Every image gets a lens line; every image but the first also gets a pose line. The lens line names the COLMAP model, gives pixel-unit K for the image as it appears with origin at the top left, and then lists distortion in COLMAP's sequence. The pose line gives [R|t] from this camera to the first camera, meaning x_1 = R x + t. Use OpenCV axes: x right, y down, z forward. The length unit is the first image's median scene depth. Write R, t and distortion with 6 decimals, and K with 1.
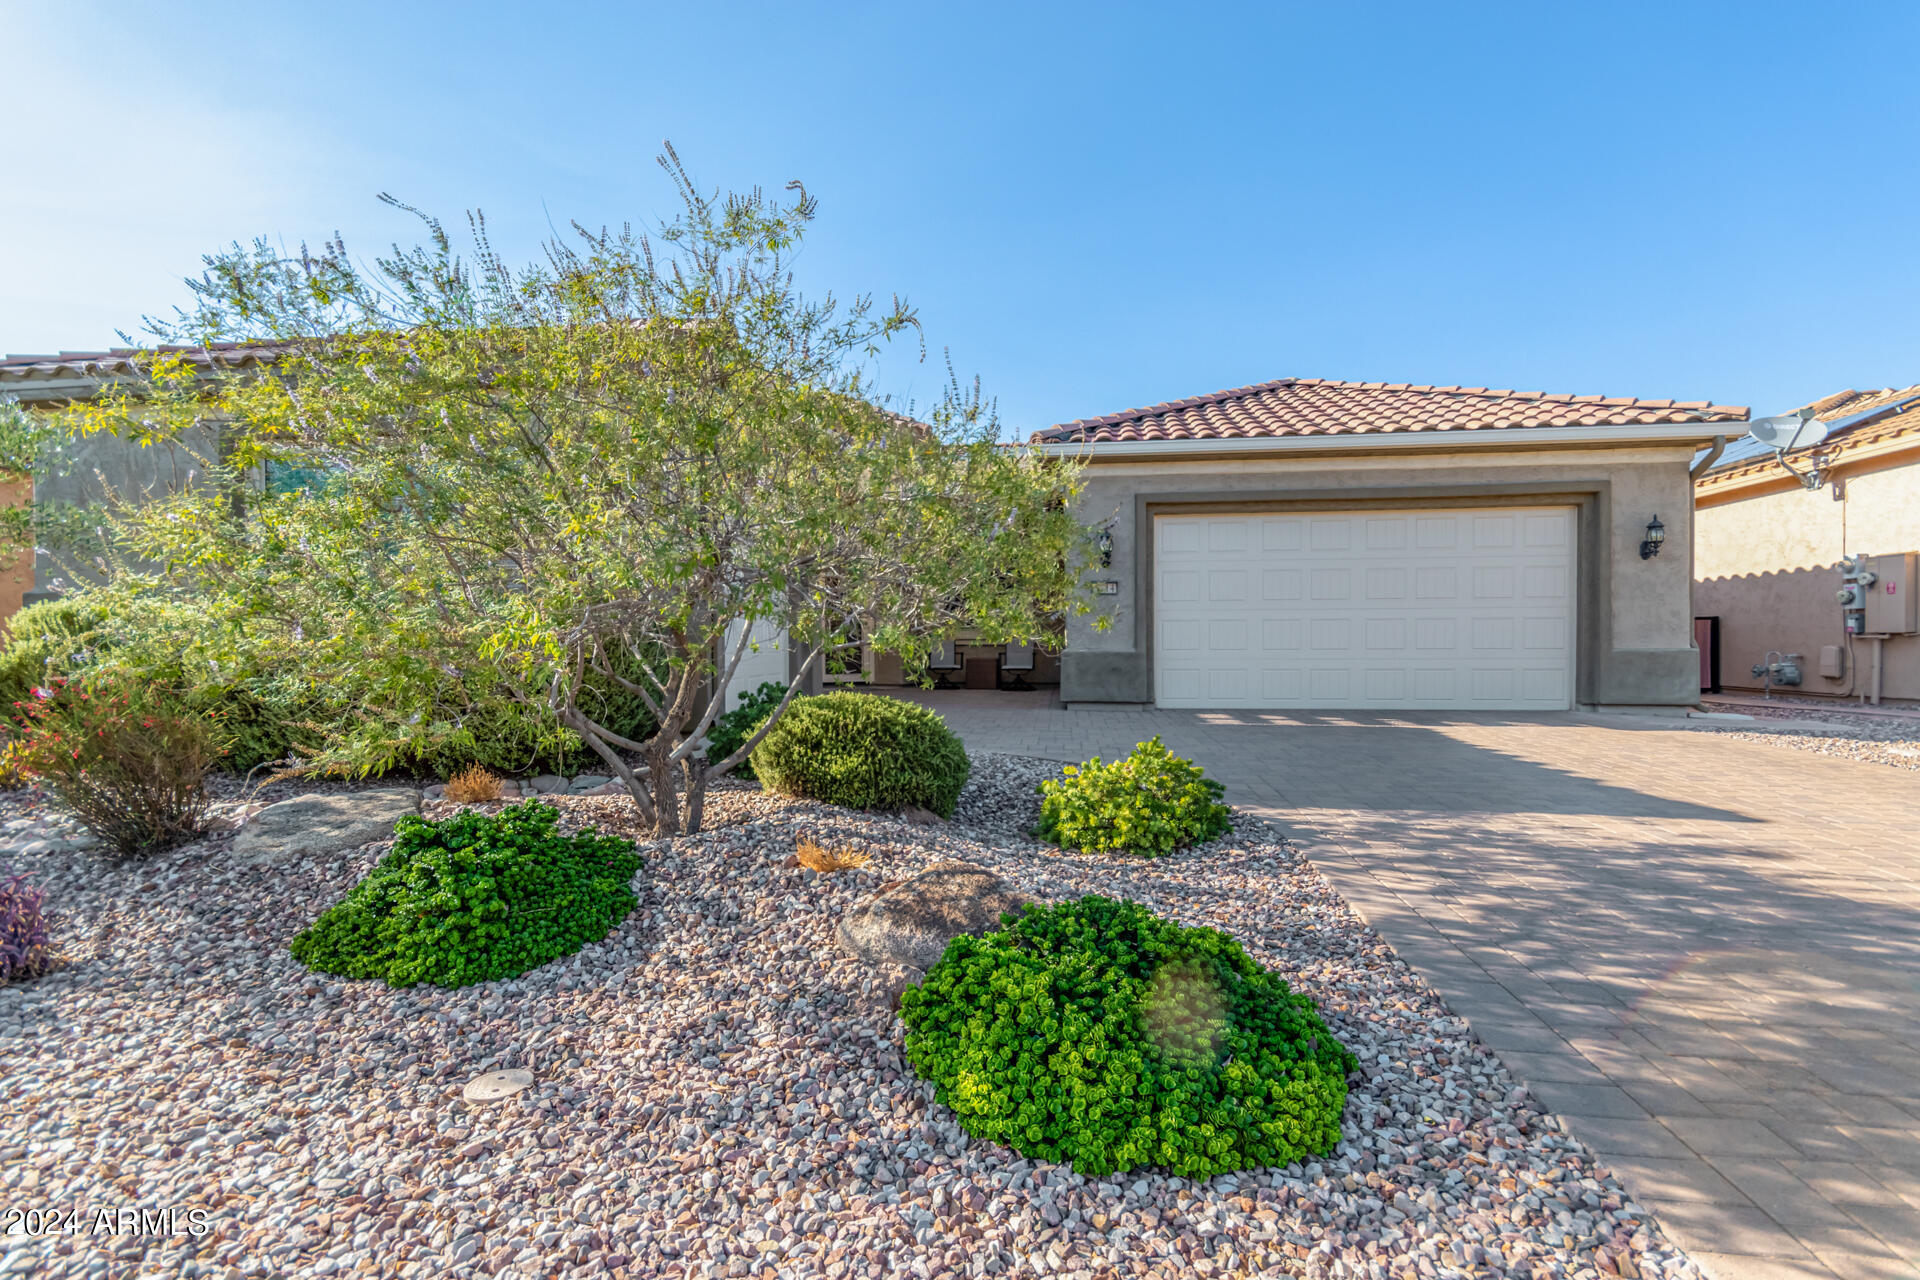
lens RADIAL K [[900.7, 0, 958.5], [0, 900.7, 648.6], [0, 0, 1]] dist [0.001950, 0.000067]
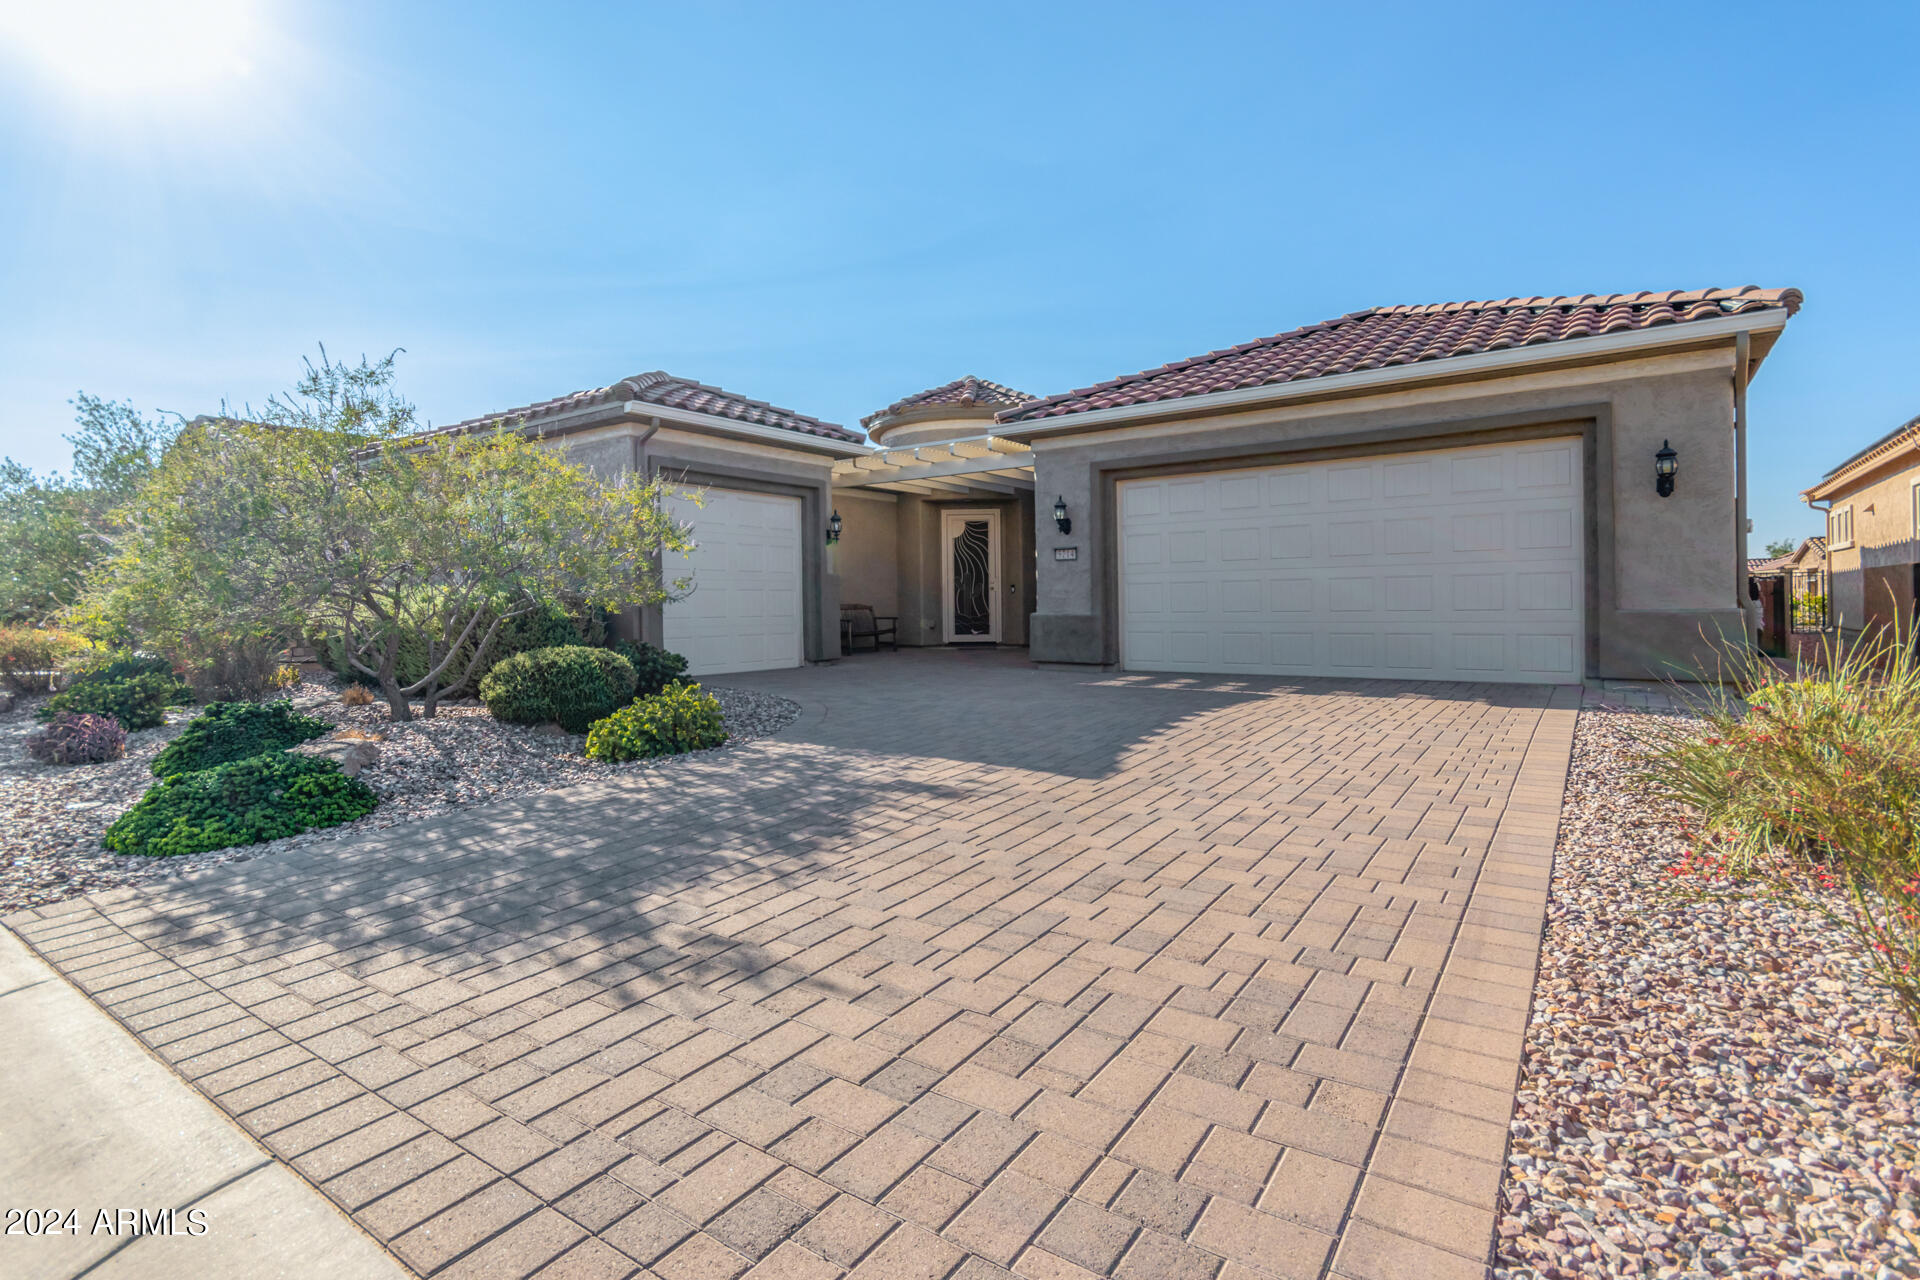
lens RADIAL K [[928.5, 0, 959.3], [0, 928.5, 604.3], [0, 0, 1]] dist [0.001009, -0.000086]
pose [[0.878465, -0.008274, -0.477735, 0.592862], [0.006717, 0.999965, -0.004967, -0.004565], [0.477759, 0.001154, 0.878490, -0.010674]]
